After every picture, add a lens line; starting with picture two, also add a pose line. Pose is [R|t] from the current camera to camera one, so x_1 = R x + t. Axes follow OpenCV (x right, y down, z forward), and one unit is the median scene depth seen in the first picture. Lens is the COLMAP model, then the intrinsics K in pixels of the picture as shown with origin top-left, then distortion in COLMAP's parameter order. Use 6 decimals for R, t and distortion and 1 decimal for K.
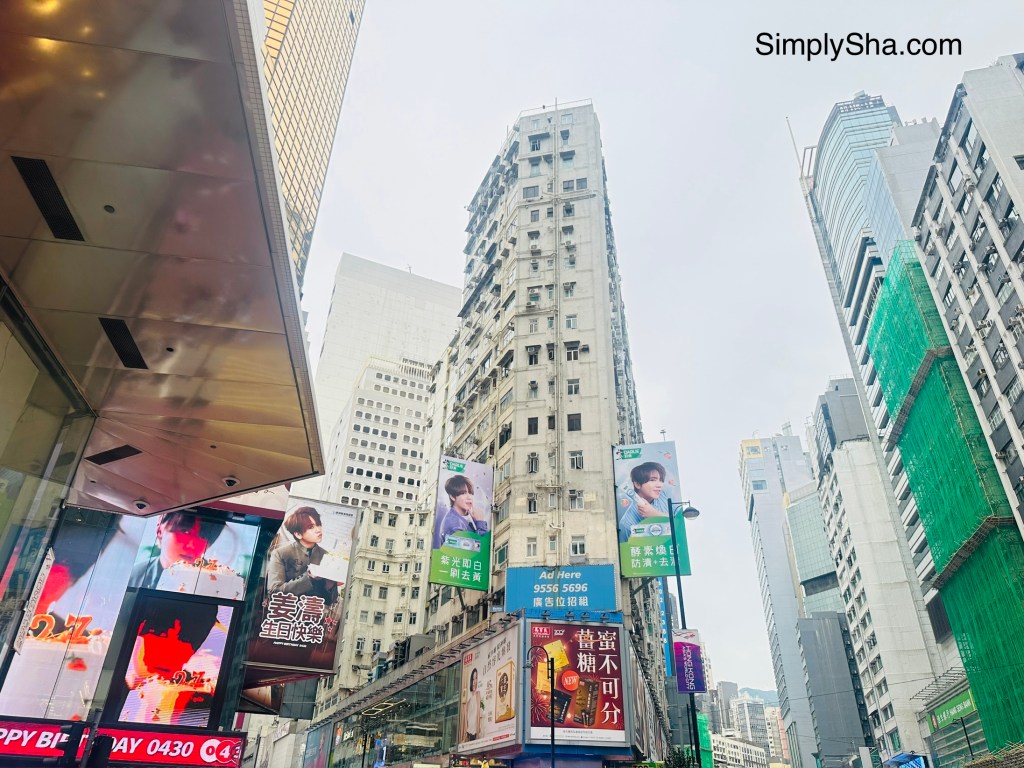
lens RADIAL K [[699.5, 0, 510.8], [0, 699.5, 367.3], [0, 0, 1]] dist [0.004218, -0.032832]
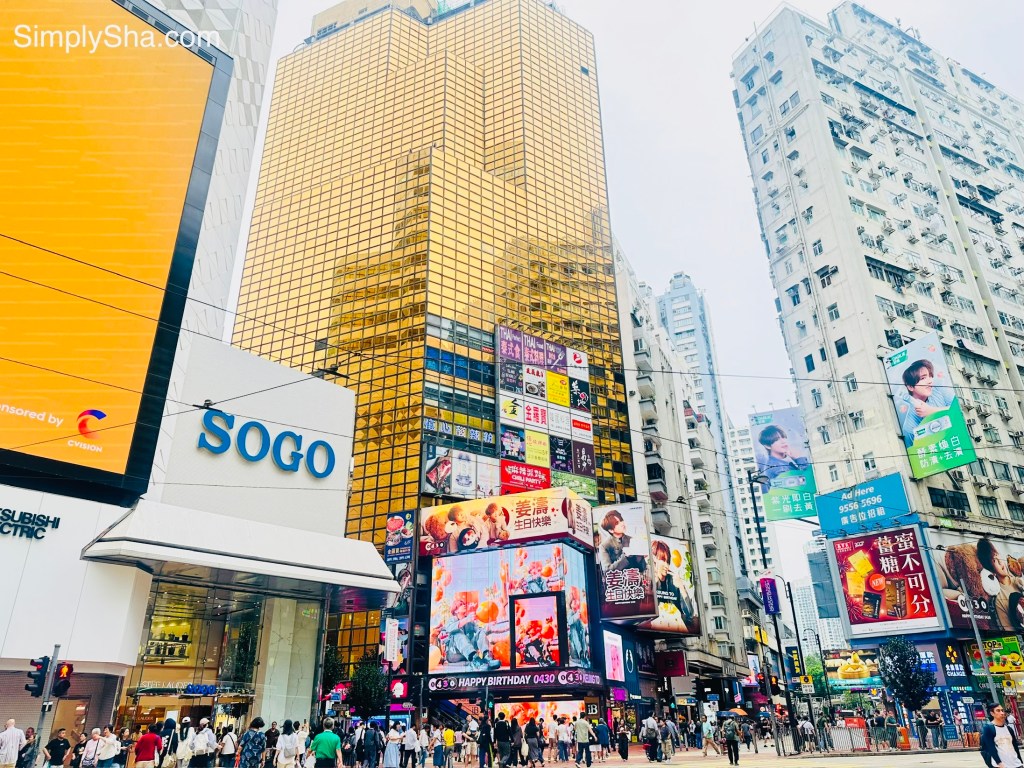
lens RADIAL K [[711.8, 0, 512.0], [0, 711.8, 384.0], [0, 0, 1]] dist [-0.048146, 0.000887]
pose [[0.652723, -0.349811, -0.672000, 0.552911], [0.440052, 0.897100, -0.039558, -0.056895], [0.616690, -0.269895, 0.739493, -0.118731]]
